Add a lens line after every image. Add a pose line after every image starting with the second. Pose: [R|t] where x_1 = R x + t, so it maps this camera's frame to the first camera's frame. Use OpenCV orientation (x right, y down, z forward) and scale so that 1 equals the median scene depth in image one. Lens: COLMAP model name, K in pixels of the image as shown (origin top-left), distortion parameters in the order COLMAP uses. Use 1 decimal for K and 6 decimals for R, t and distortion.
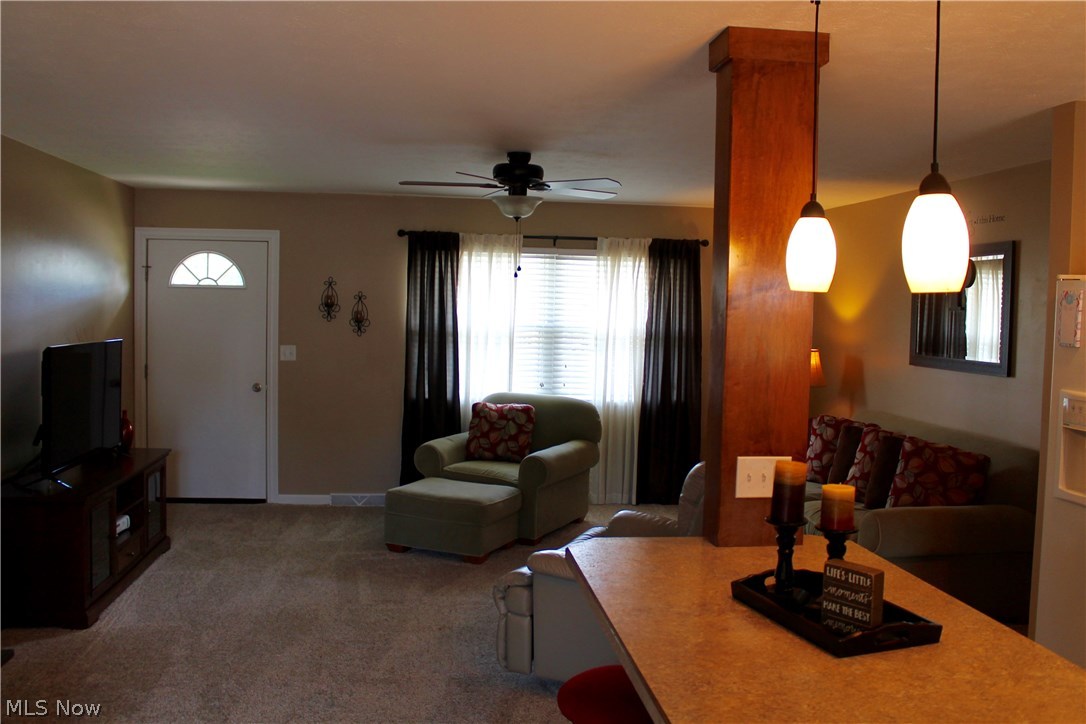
lens RADIAL K [[925.7, 0, 545.9], [0, 925.7, 364.5], [0, 0, 1]] dist [-0.161027, 0.147789]
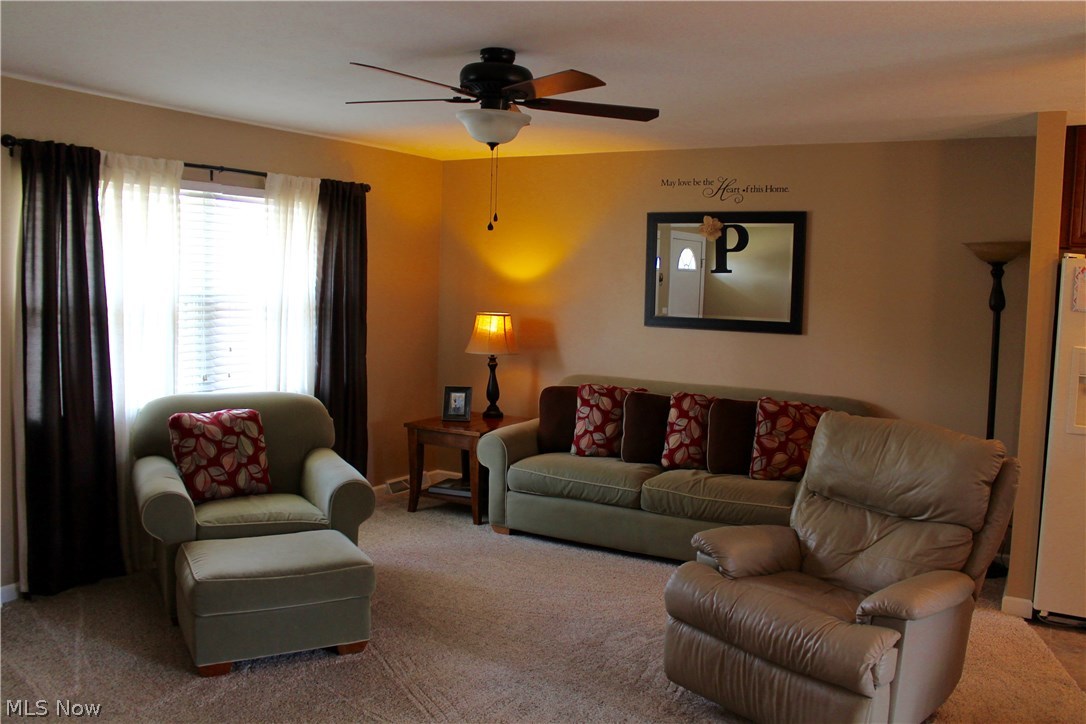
lens RADIAL K [[925.7, 0, 543.1], [0, 925.7, 357.4], [0, 0, 1]] dist [-0.161027, 0.147789]
pose [[0.616166, -0.074475, 0.784088, -0.588117], [0.037017, 0.997158, 0.065623, -0.045192], [-0.786746, -0.011410, 0.617171, 0.568200]]
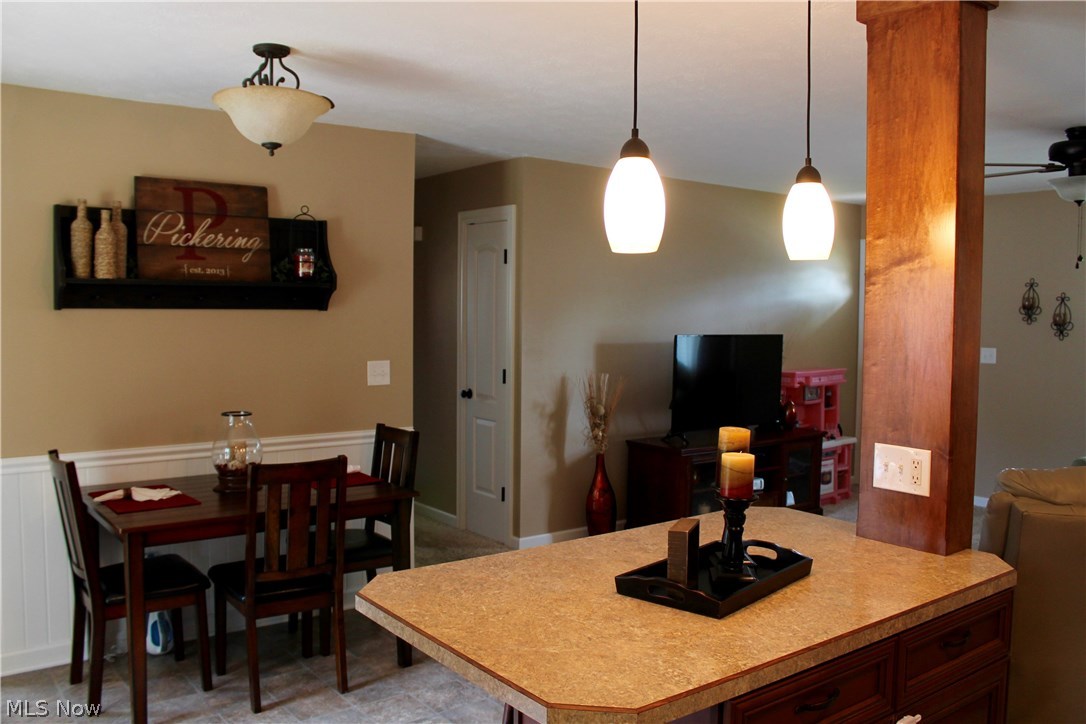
lens RADIAL K [[925.7, 0, 546.4], [0, 925.7, 358.3], [0, 0, 1]] dist [-0.161027, 0.147789]
pose [[0.488740, 0.031971, -0.871843, 0.491288], [-0.055077, 0.998466, 0.005740, 0.016070], [0.870689, 0.045213, 0.489751, 0.146718]]
